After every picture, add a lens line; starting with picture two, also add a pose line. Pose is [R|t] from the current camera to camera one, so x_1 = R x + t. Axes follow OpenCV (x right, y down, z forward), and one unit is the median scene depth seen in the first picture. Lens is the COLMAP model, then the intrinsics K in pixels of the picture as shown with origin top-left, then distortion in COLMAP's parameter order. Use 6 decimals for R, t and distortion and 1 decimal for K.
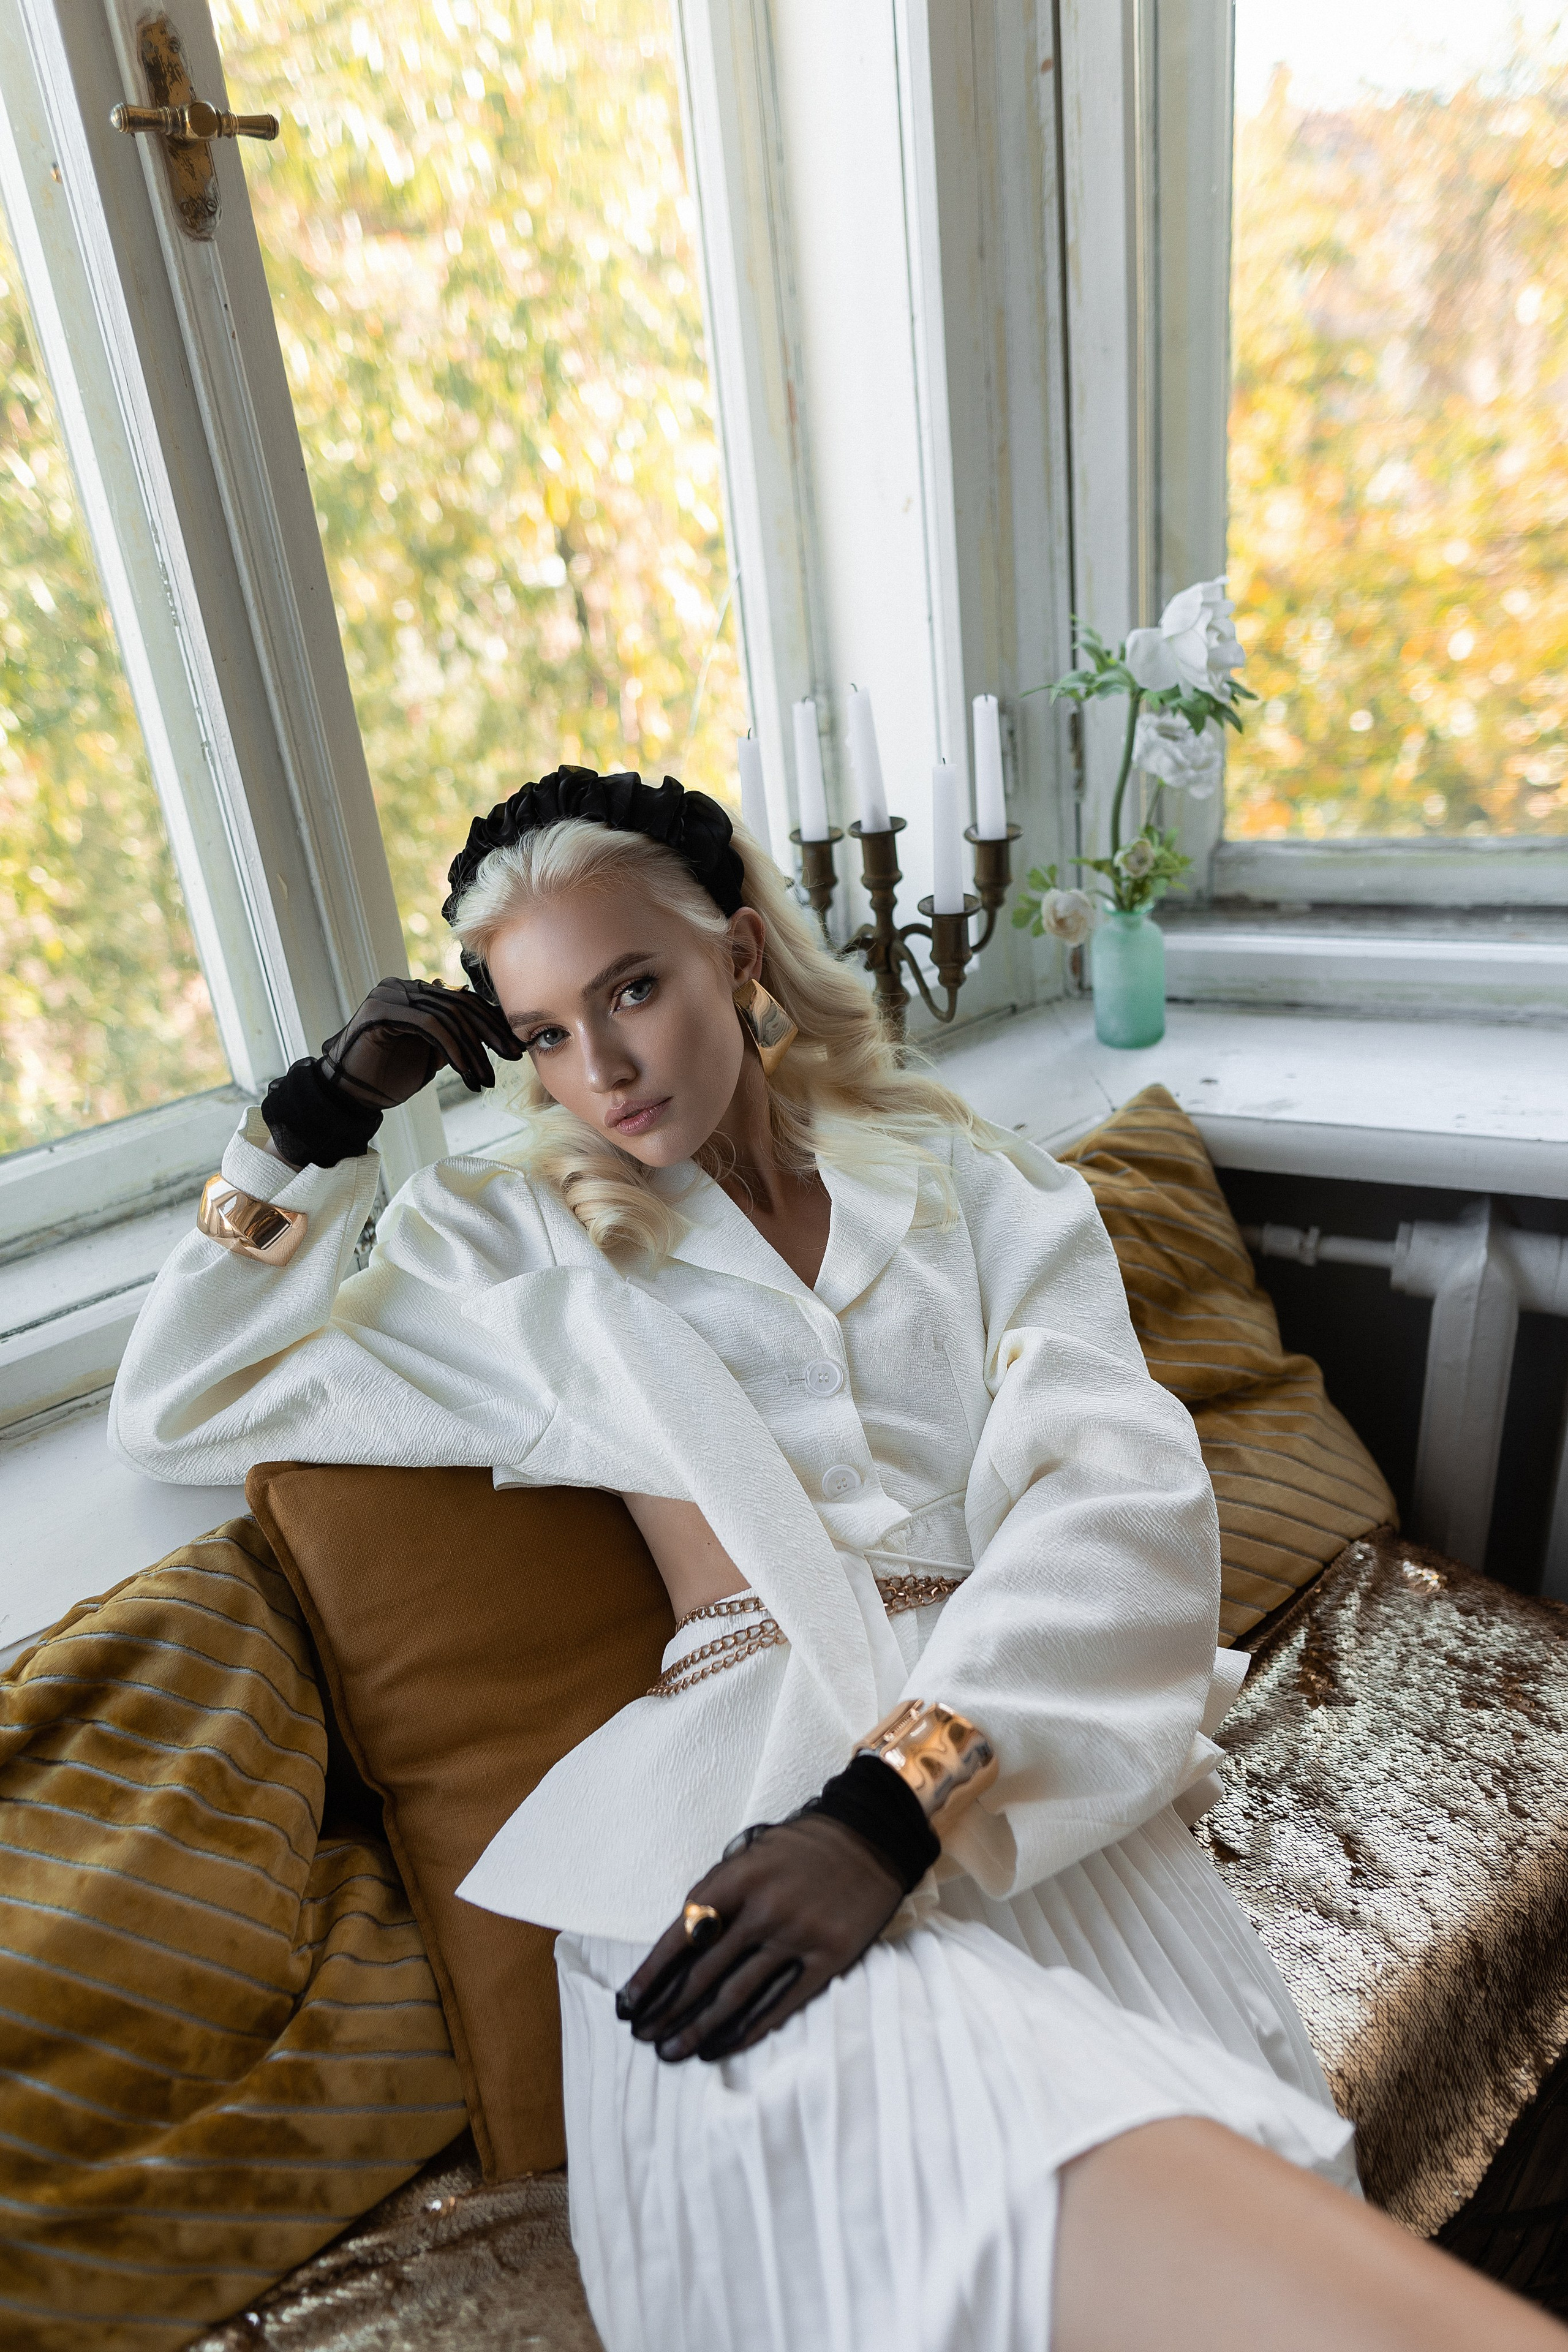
lens RADIAL K [[1749.4, 0, 760.1], [0, 1749.4, 1208.7], [0, 0, 1]] dist [0.079783, -0.087938]
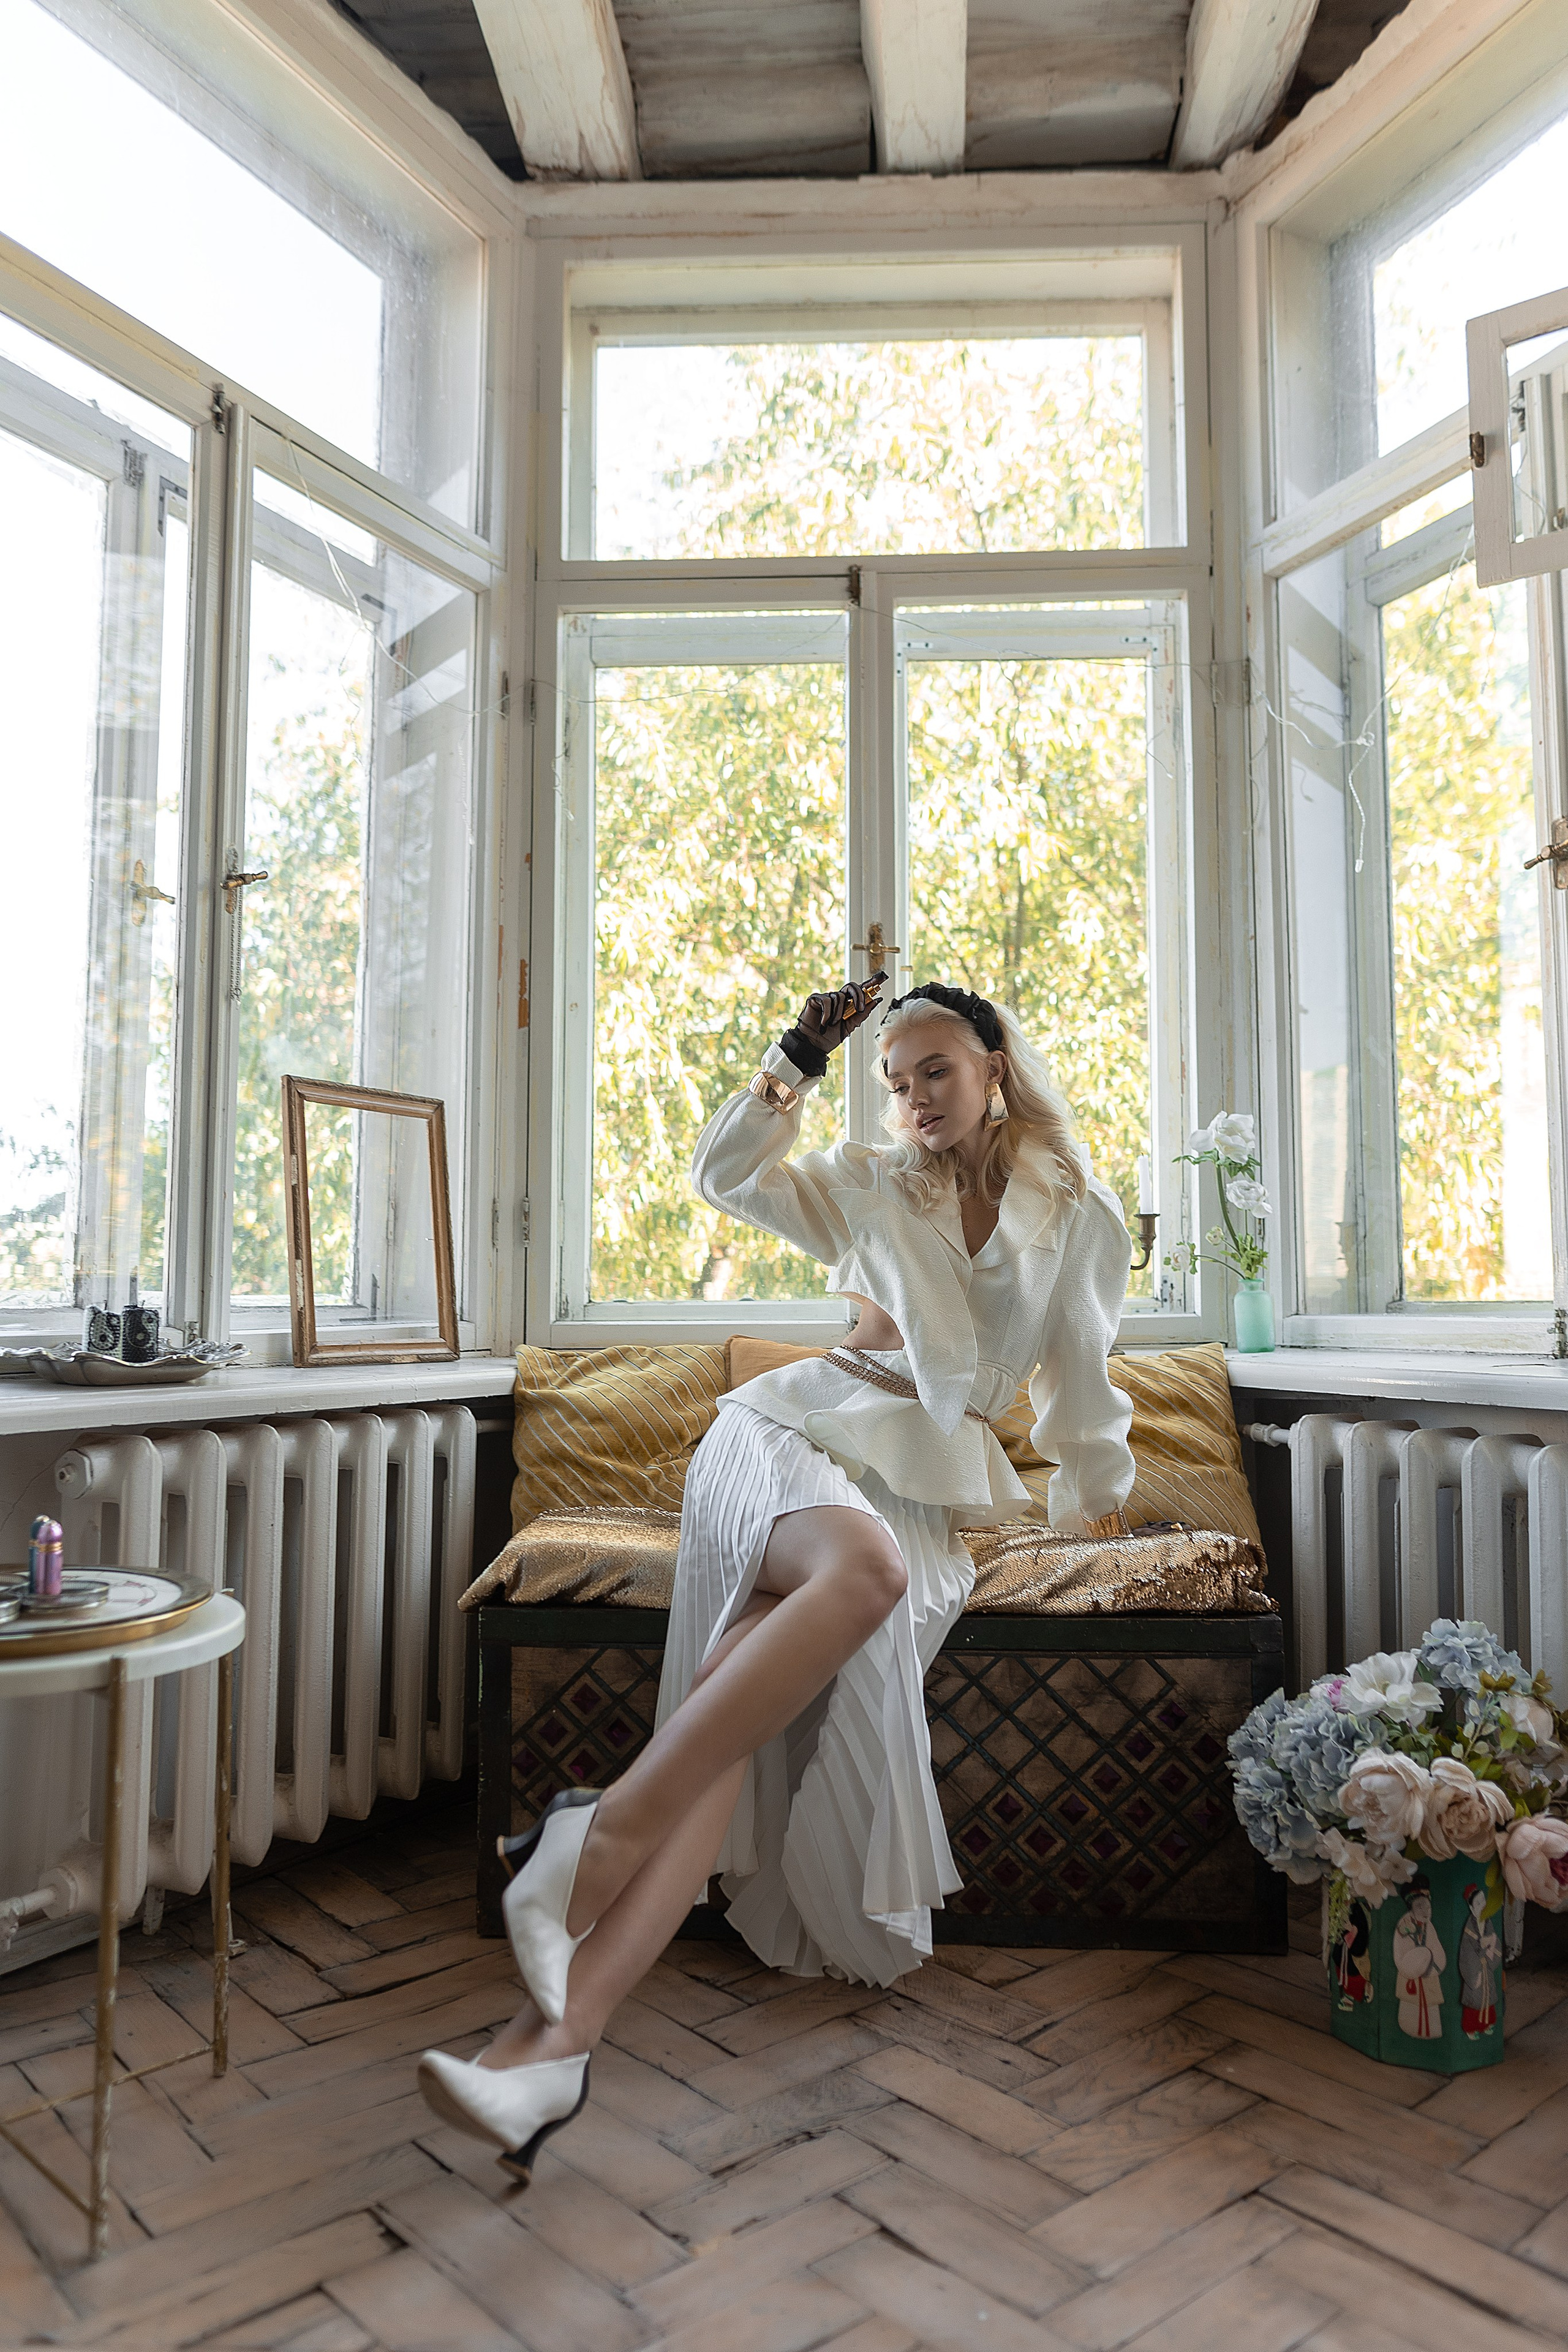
lens RADIAL K [[1625.7, 0, 788.0], [0, 1625.7, 1130.1], [0, 0, 1]] dist [-0.000375, -0.004714]
pose [[0.759035, 0.042419, -0.649667, 1.476546], [-0.355089, 0.863362, -0.358495, 0.783365], [0.545690, 0.502799, 0.670384, -0.903552]]
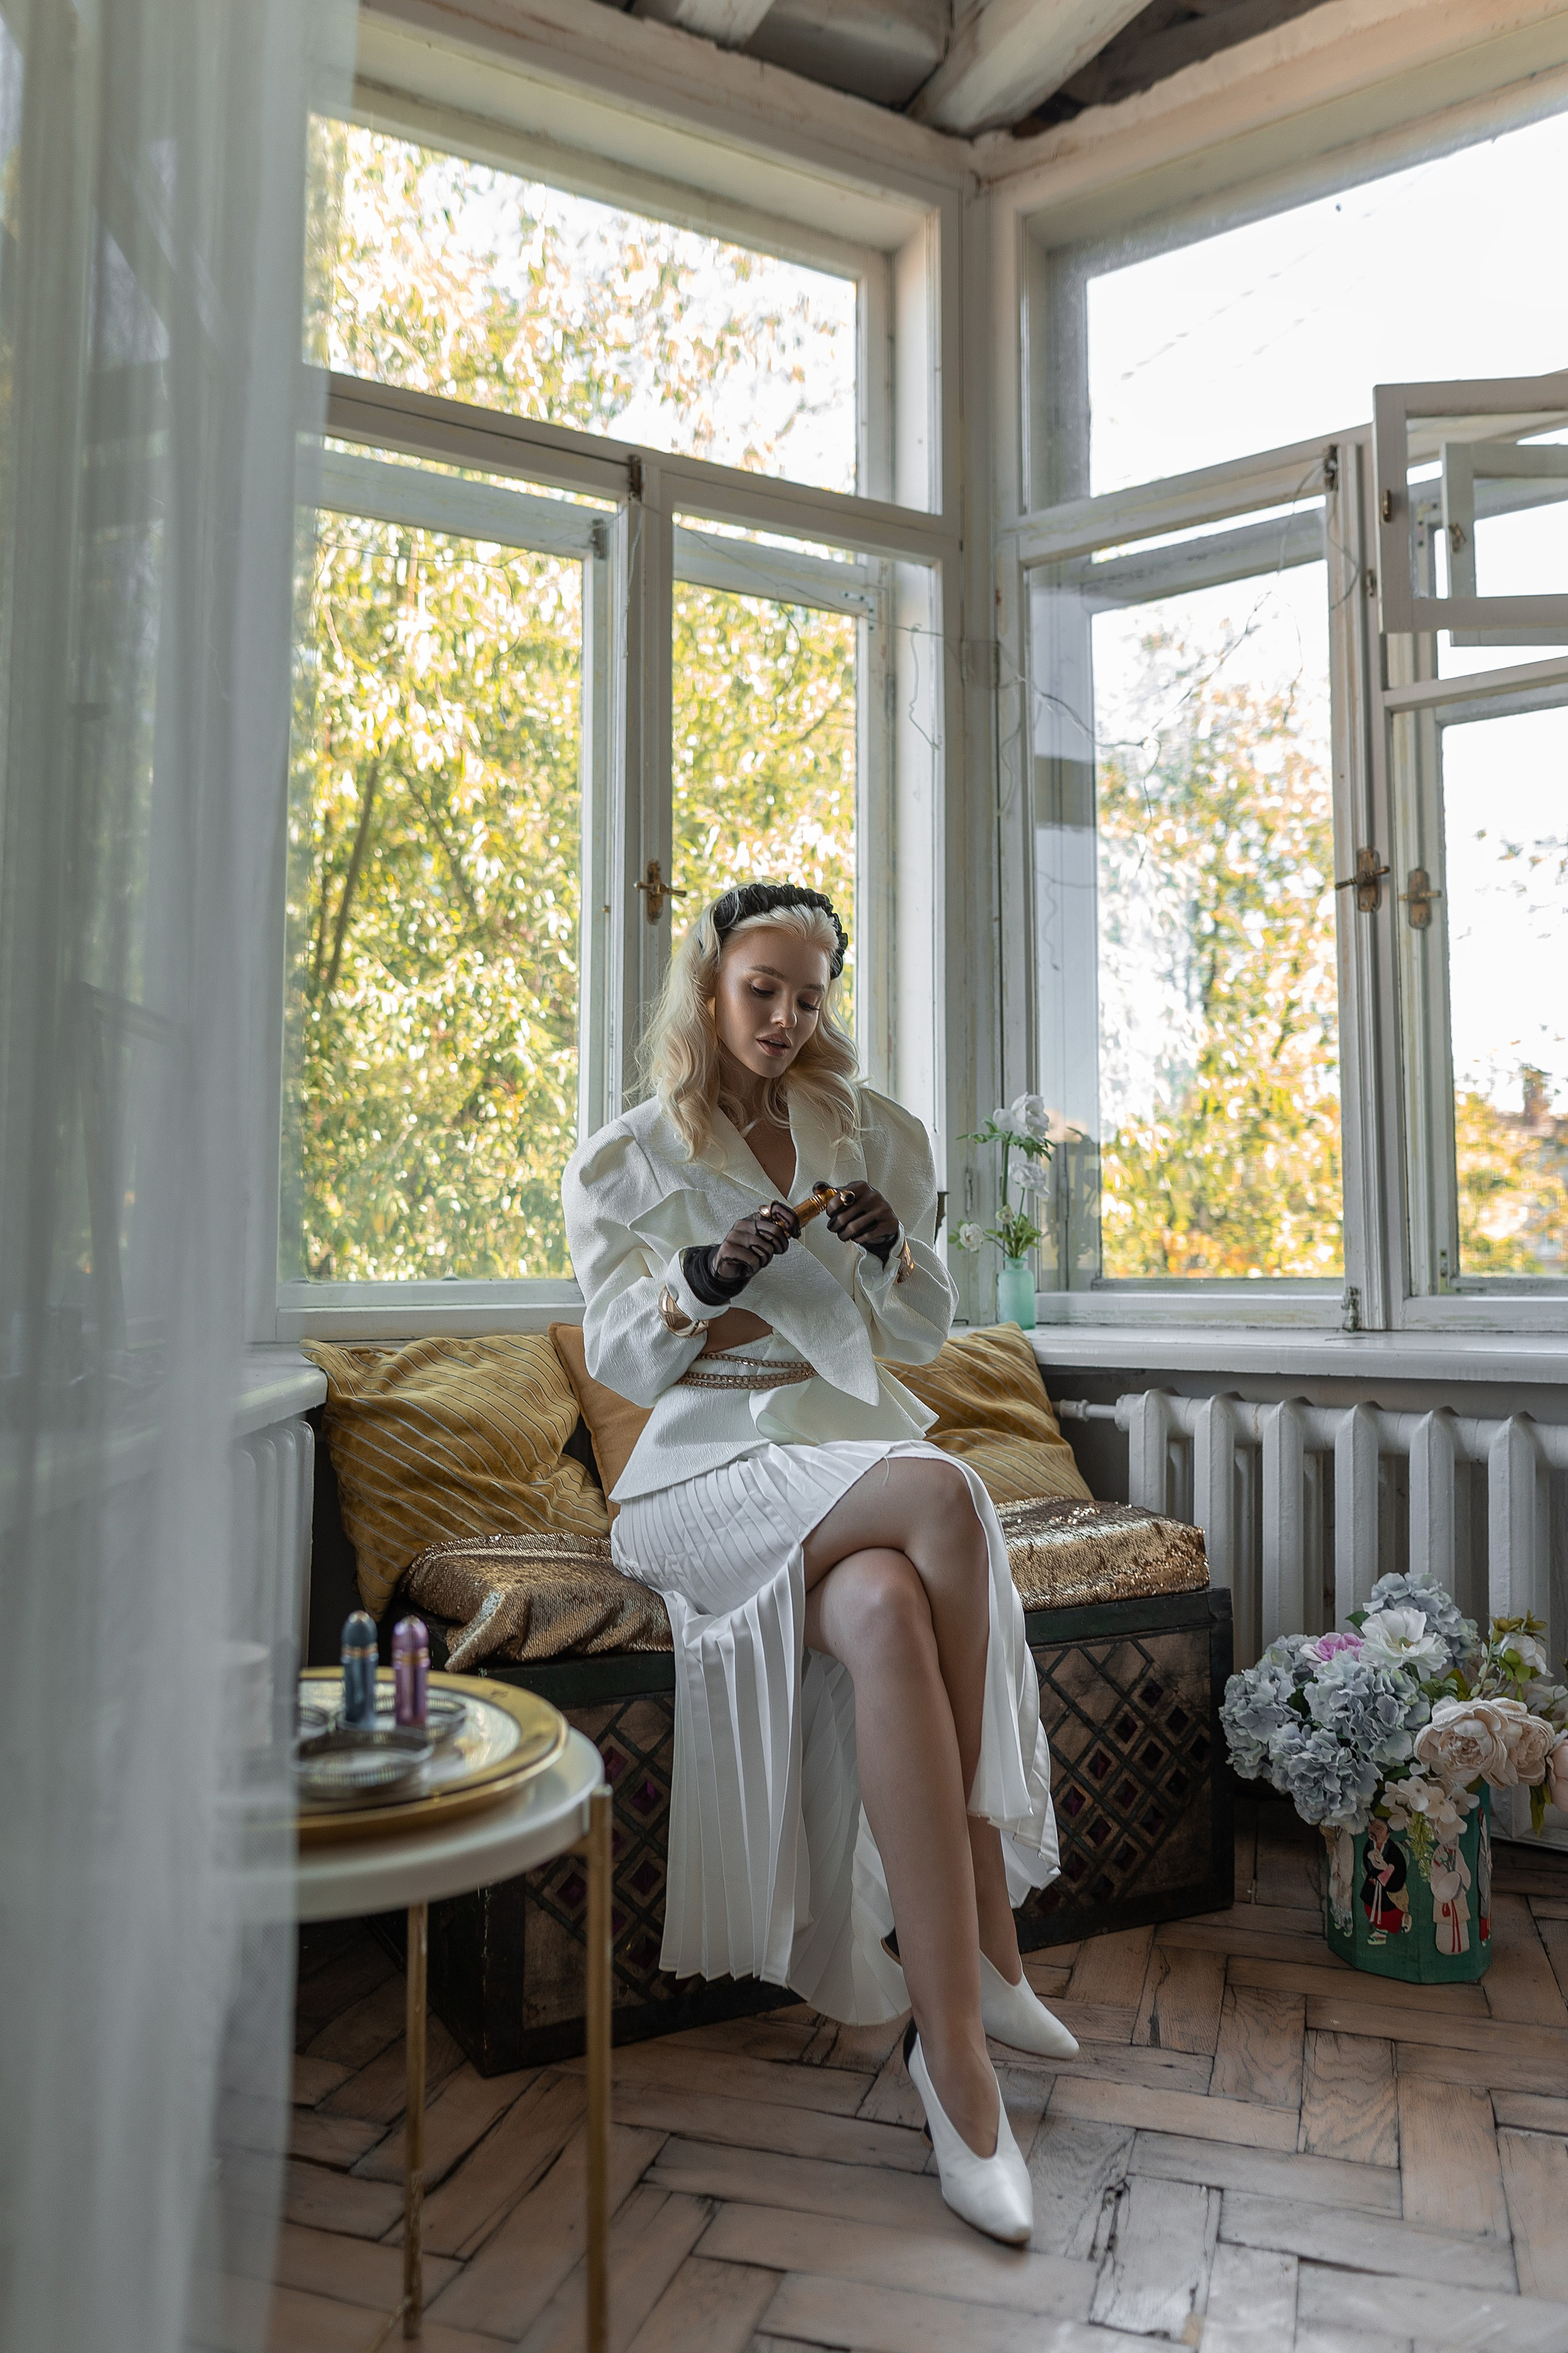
lens RADIAL K [[1715.6, 0, 777.4], [0, 1715.6, 1109.3], [0, 0, 1]] dist [0.003172, -0.000774]
pose [[0.980326, 0.093849, -0.173645, 0.393068], [-0.168209, 0.857515, -0.486183, 1.020180], [0.103275, 0.505827, 0.856430, -1.200549]]
